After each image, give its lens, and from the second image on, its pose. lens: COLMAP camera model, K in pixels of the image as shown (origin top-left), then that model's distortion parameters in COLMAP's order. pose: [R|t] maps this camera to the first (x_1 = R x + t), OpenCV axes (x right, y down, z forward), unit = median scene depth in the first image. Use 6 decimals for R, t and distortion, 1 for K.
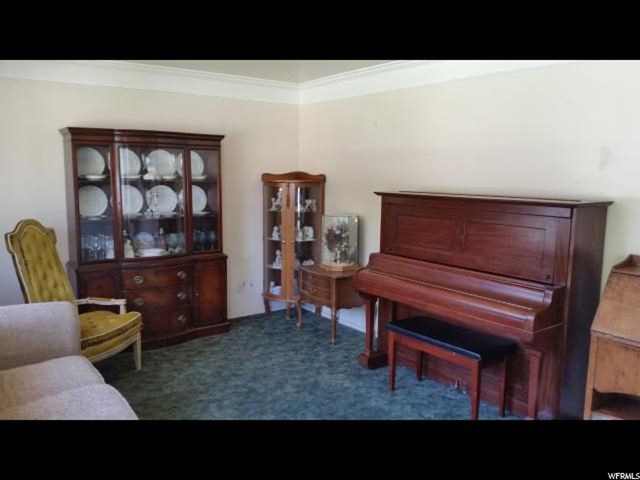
lens RADIAL K [[496.8, 0, 320.0], [0, 496.8, 240.0], [0, 0, 1]] dist [-0.001806, -0.004132]
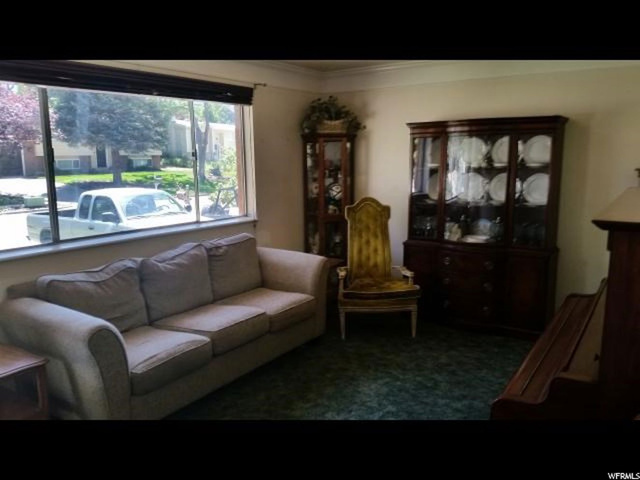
lens RADIAL K [[496.8, 0, 320.0], [0, 496.8, 240.0], [0, 0, 1]] dist [-0.001806, -0.004132]
pose [[0.323219, 0.136188, -0.936473, 0.588050], [-0.112506, 0.988102, 0.104865, -0.049551], [0.939613, 0.071464, 0.334696, 0.411311]]
